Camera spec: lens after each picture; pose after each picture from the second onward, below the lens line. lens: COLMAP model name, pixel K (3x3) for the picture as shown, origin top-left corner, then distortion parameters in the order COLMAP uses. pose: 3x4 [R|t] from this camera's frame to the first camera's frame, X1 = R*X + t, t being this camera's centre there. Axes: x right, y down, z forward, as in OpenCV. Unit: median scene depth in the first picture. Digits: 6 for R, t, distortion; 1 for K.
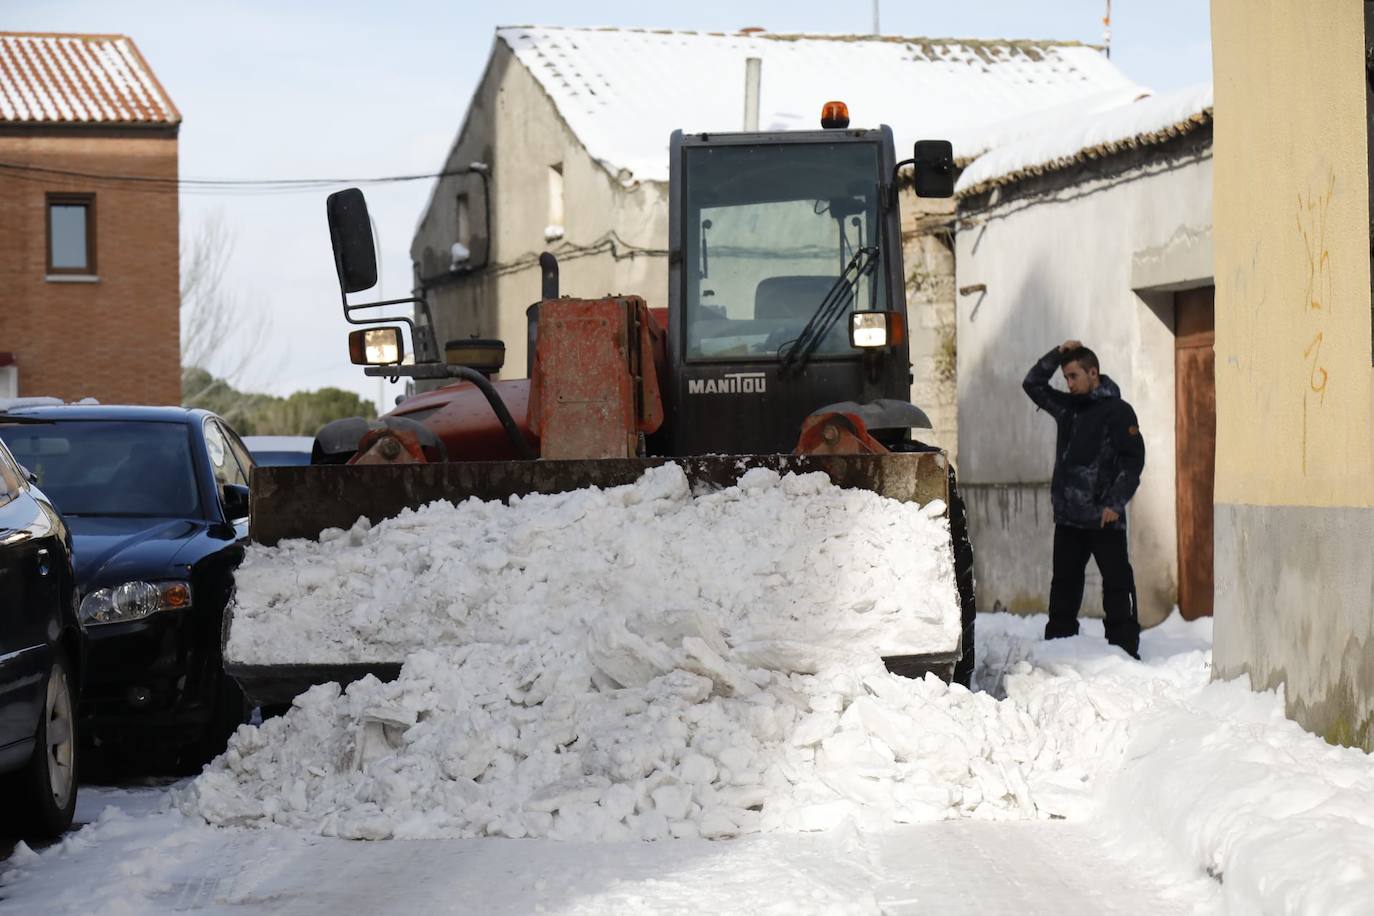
lens RADIAL K [[4105.0, 0, 711.9], [0, 4105.0, 456.9], [0, 0, 1]] dist [0.072264, -0.848014]
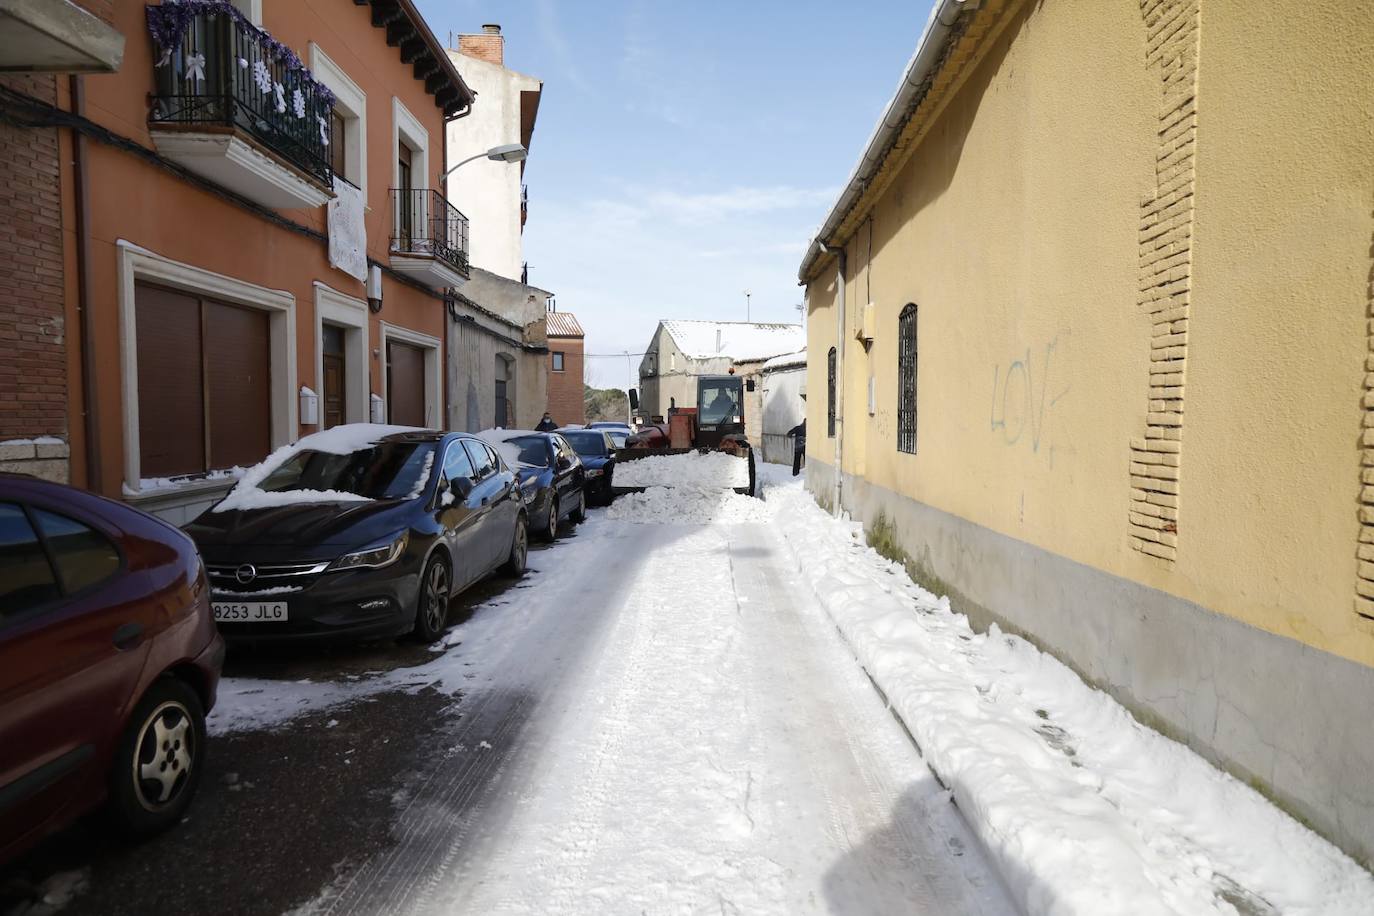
lens RADIAL K [[1054.8, 0, 687.0], [0, 1054.8, 458.0], [0, 0, 1]] dist [-0.005184, -0.002115]
pose [[0.999601, 0.018535, -0.021313, 0.003405], [-0.017352, 0.998370, 0.054368, -0.028329], [0.022286, -0.053976, 0.998294, -0.156907]]
